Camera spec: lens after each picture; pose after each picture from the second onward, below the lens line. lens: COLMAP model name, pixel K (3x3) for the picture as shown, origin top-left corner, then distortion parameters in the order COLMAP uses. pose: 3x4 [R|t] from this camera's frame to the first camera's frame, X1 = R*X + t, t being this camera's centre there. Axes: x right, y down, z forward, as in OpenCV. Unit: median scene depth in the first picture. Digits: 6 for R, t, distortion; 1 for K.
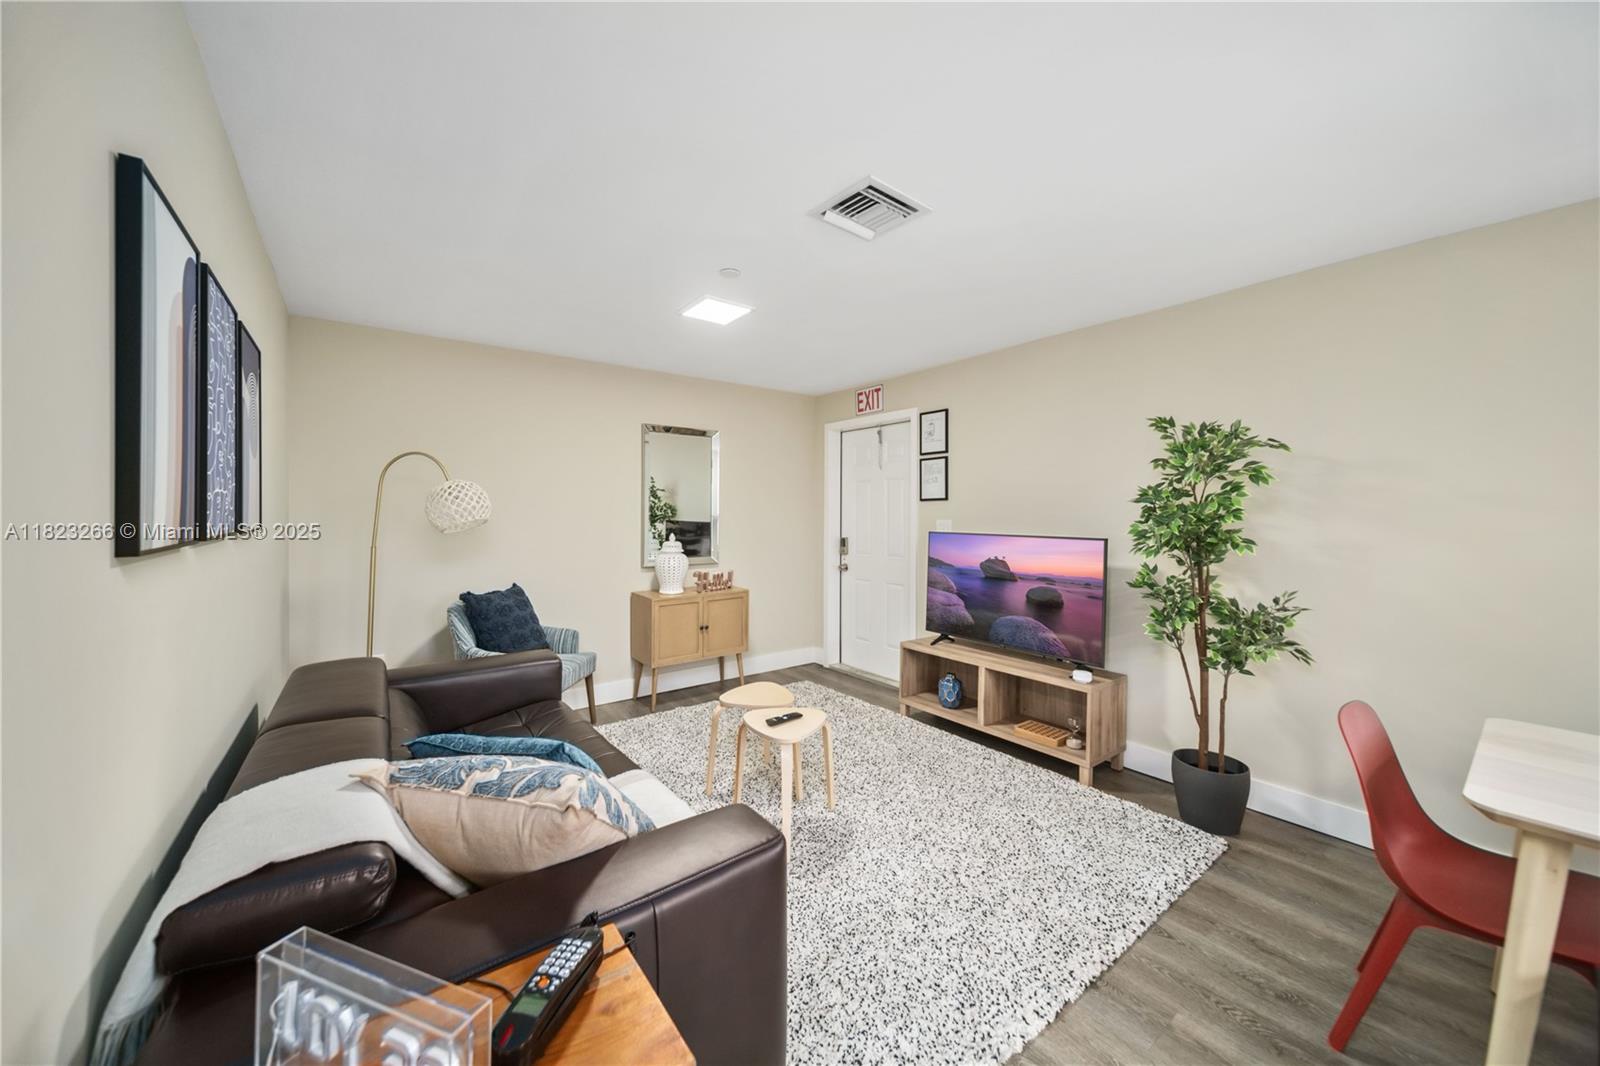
lens RADIAL K [[576.4, 0, 795.4], [0, 576.4, 514.8], [0, 0, 1]] dist [0.000708, -0.000025]
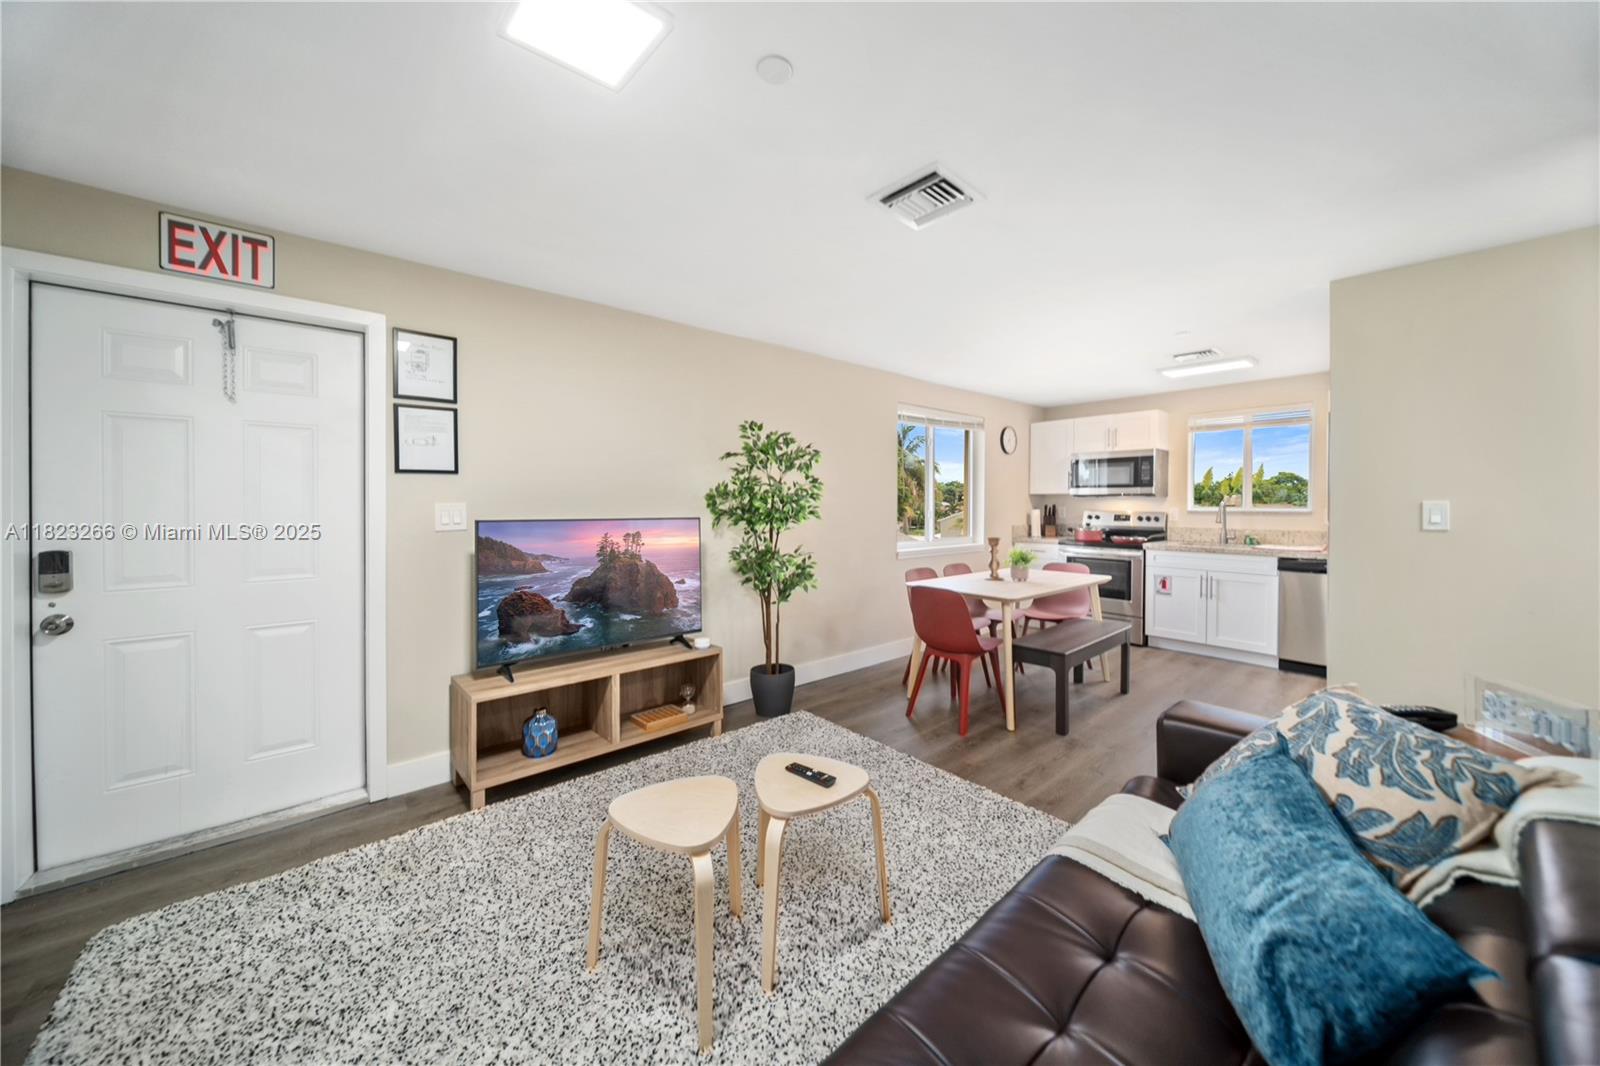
lens RADIAL K [[569.1, 0, 808.9], [0, 569.1, 517.5], [0, 0, 1]] dist [-0.000652, -0.000279]
pose [[-0.074760, -0.021724, 0.996965, -0.662155], [0.005602, 0.999738, 0.022204, 0.020136], [-0.997186, 0.007245, -0.074618, 0.975662]]
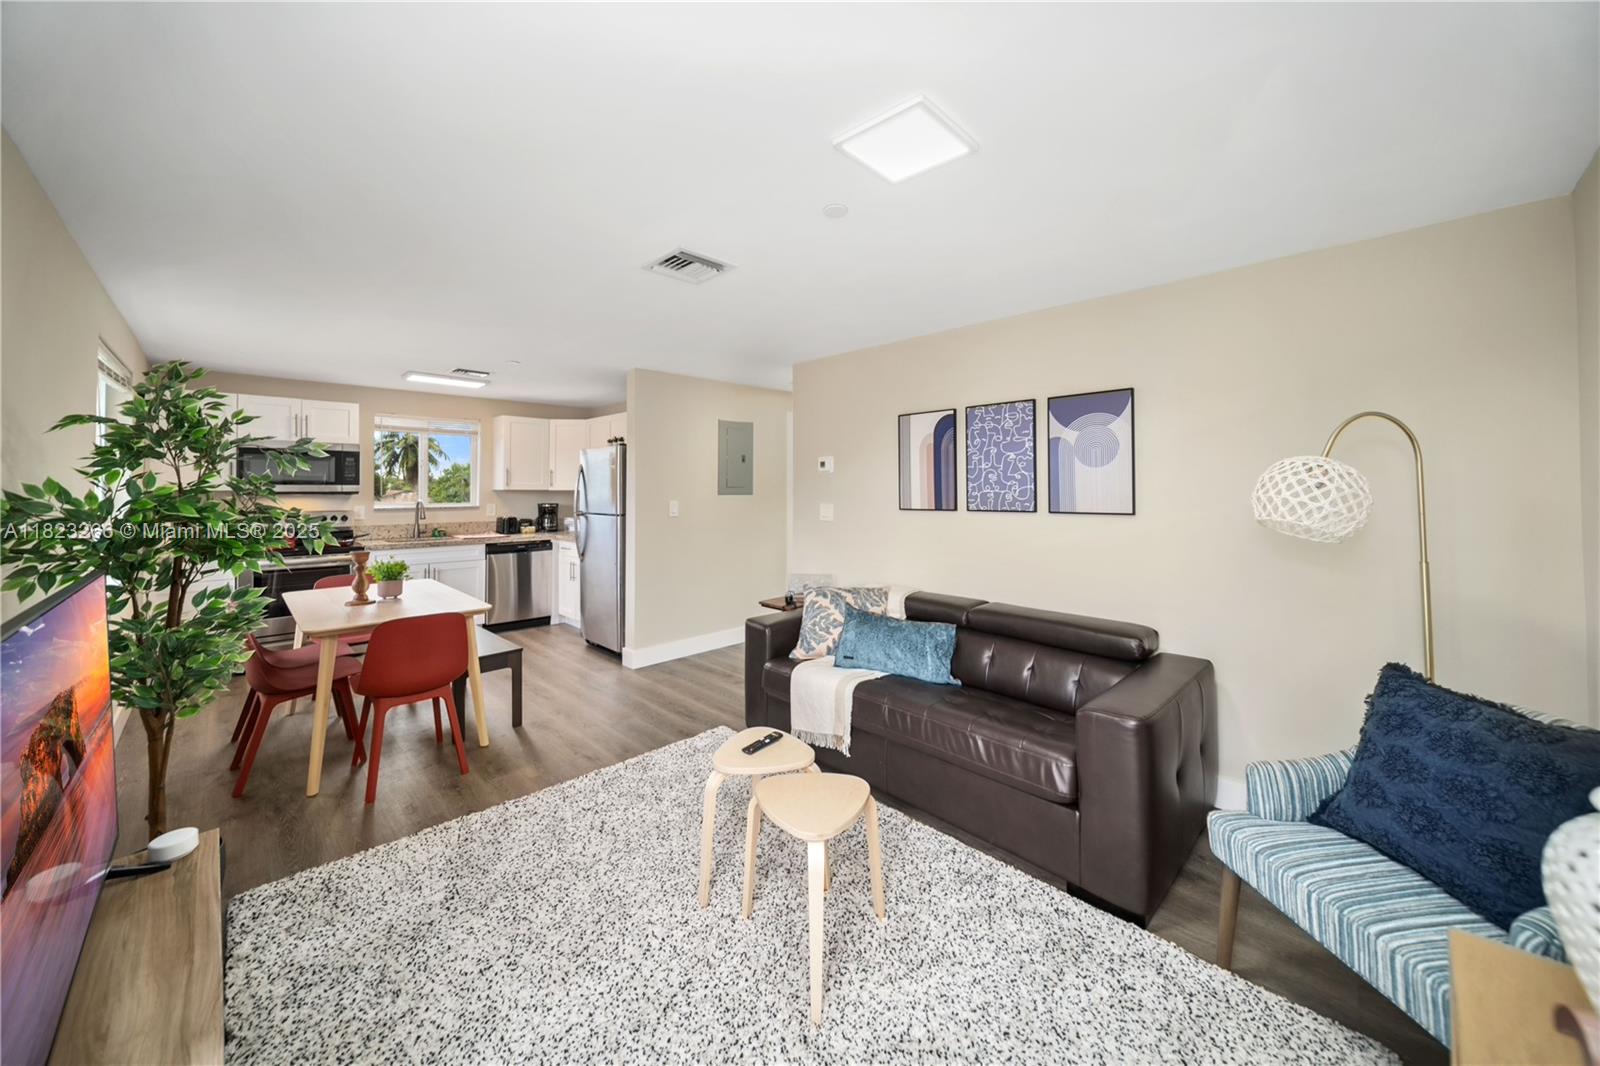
lens RADIAL K [[579.0, 0, 799.8], [0, 579.0, 487.3], [0, 0, 1]] dist [0.000090, -0.000458]
pose [[-0.992203, 0.002282, -0.124610, 0.030261], [0.001965, 0.999995, 0.002667, -0.030168], [0.124616, 0.002401, -0.992202, 1.735485]]
